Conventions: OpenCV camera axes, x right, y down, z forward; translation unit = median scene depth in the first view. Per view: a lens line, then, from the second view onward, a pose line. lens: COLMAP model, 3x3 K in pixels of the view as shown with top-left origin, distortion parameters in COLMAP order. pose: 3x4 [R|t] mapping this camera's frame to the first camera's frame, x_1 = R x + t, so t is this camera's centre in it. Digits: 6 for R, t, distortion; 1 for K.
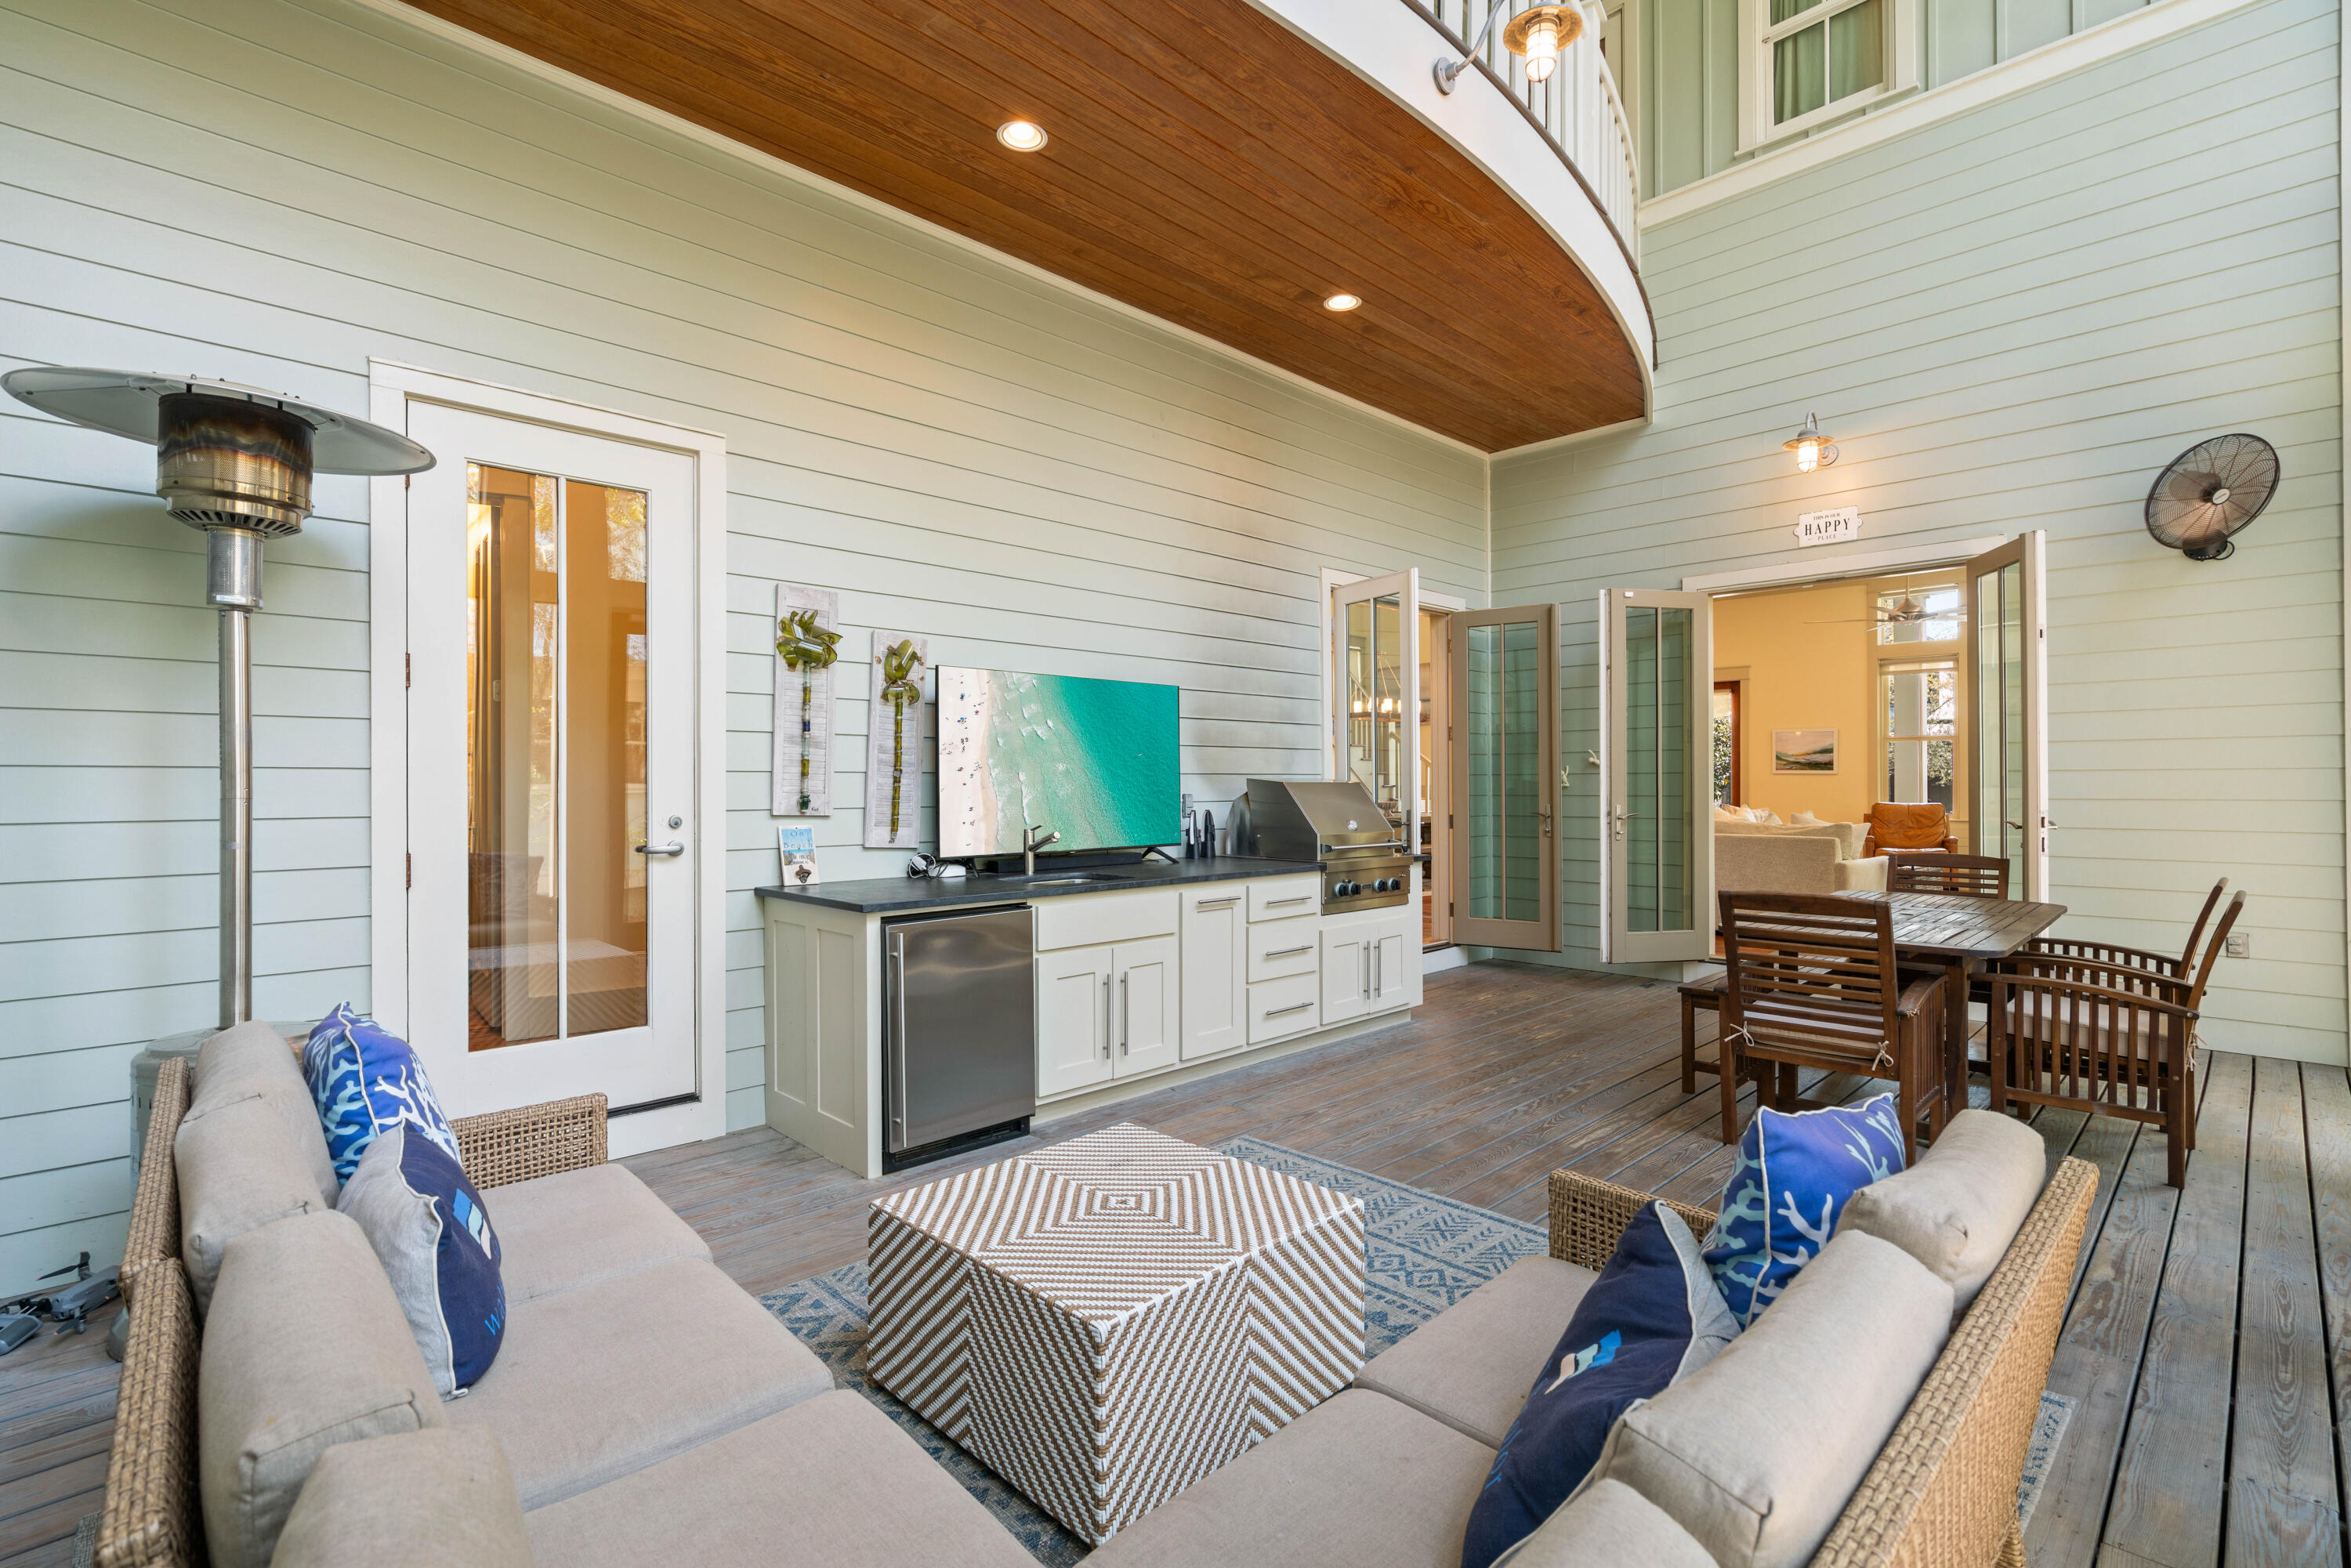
lens RADIAL K [[1070.3, 0, 1175.5], [0, 1070.3, 784.0], [0, 0, 1]] dist [-0.010391, 0.001400]
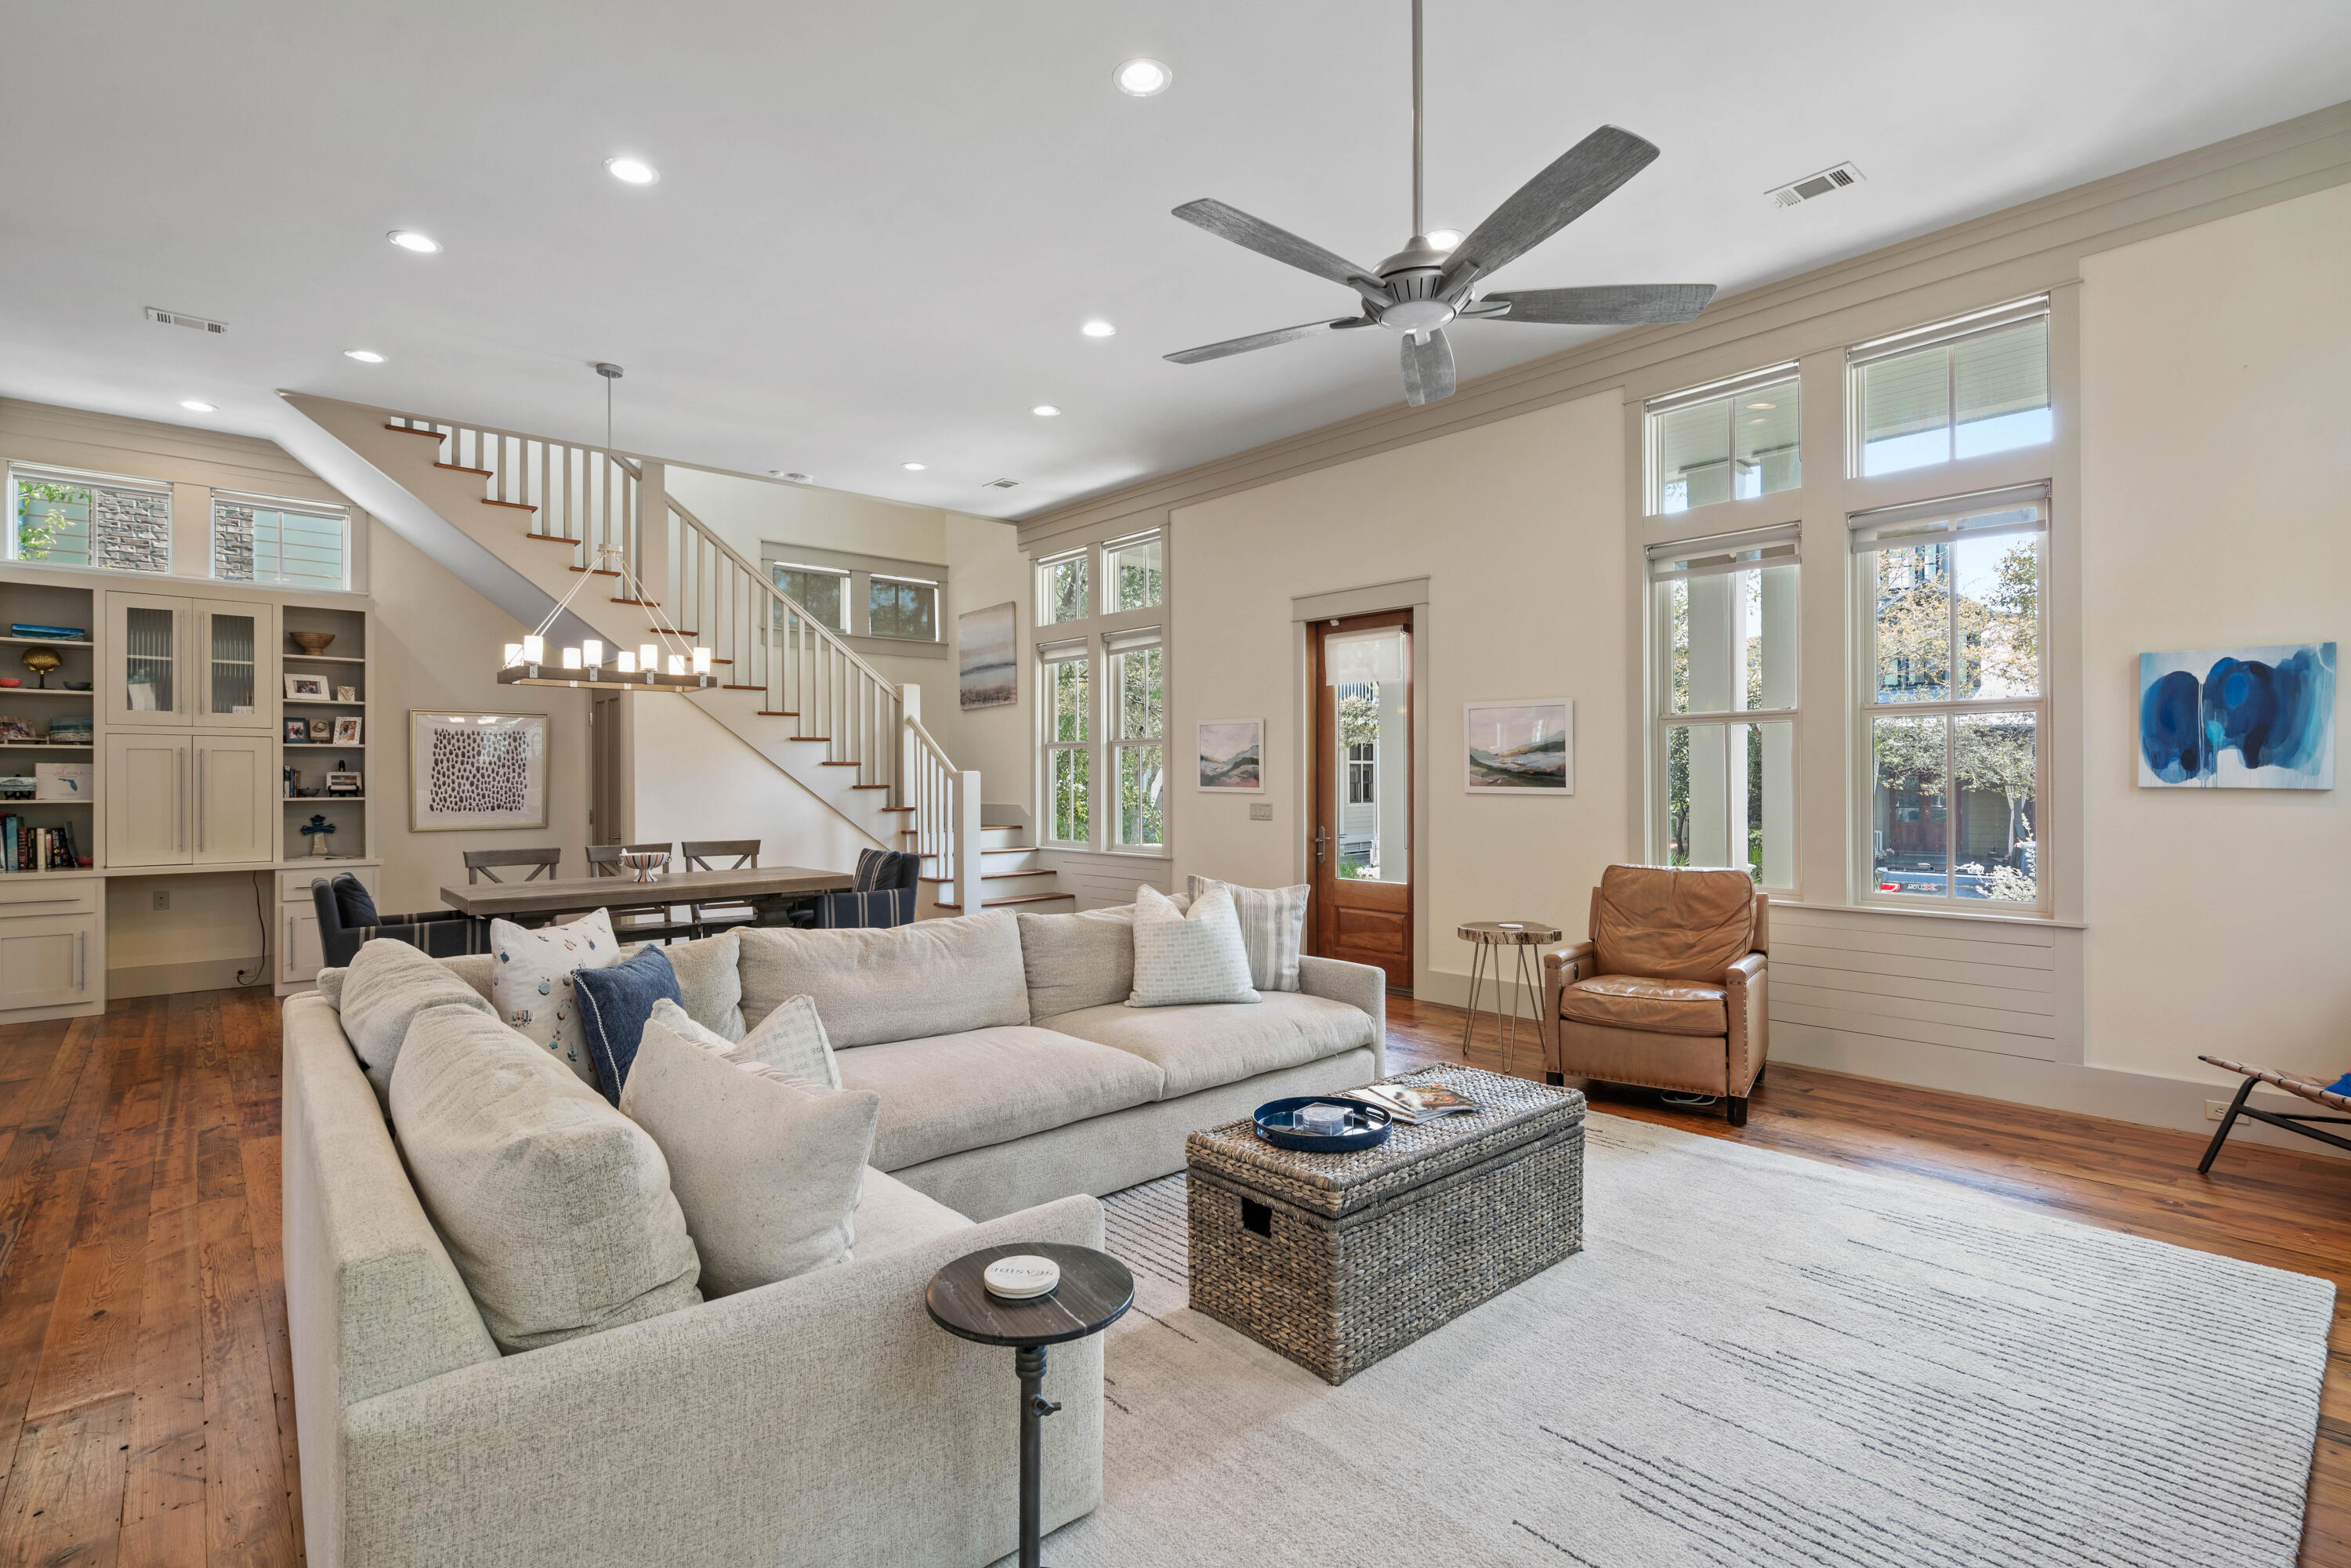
lens RADIAL K [[1106.6, 0, 1172.2], [0, 1106.6, 776.8], [0, 0, 1]] dist [-0.001880, 0.001516]
pose [[0.999156, -0.002165, -0.041008, 1.098358], [0.002070, 0.999995, -0.002346, -0.039539], [0.041013, 0.002259, 0.999156, 1.188913]]
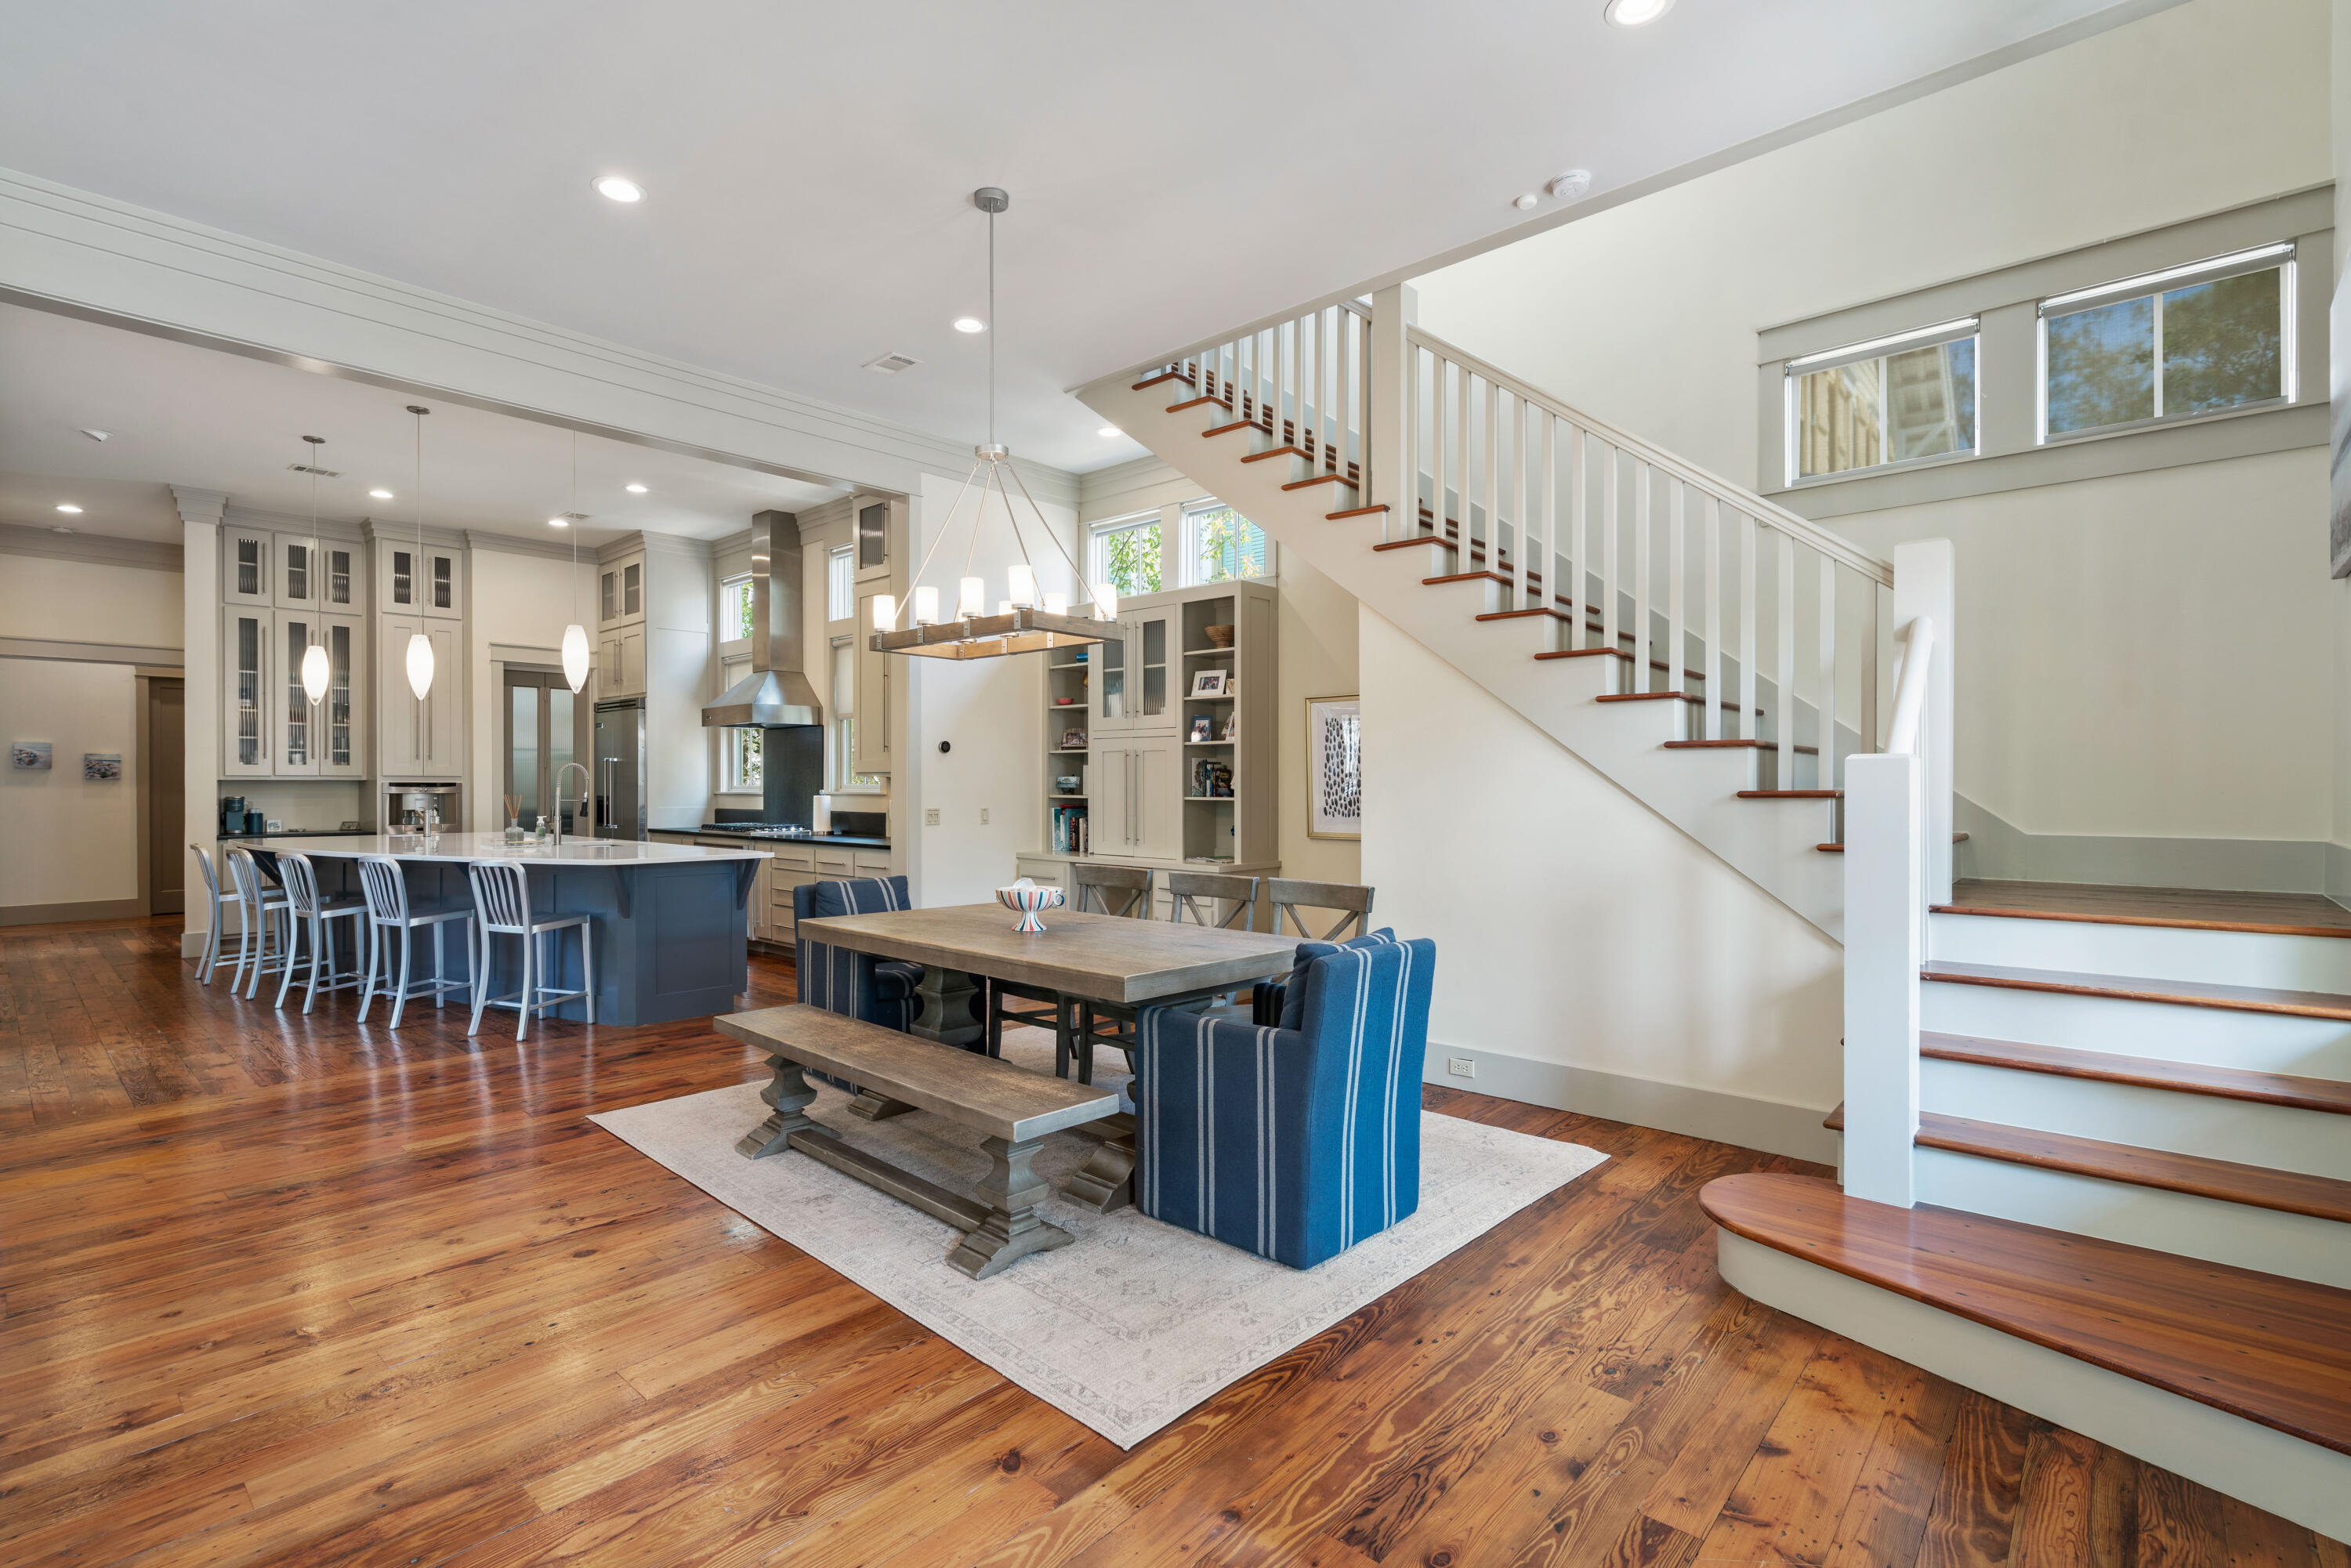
lens RADIAL K [[1076.4, 0, 1167.1], [0, 1076.4, 794.6], [0, 0, 1]] dist [-0.007866, 0.003392]
pose [[0.062675, 0.012639, -0.997954, 1.271230], [0.000856, 0.999919, 0.012717, -0.038223], [0.998034, -0.001652, 0.062659, 2.436852]]
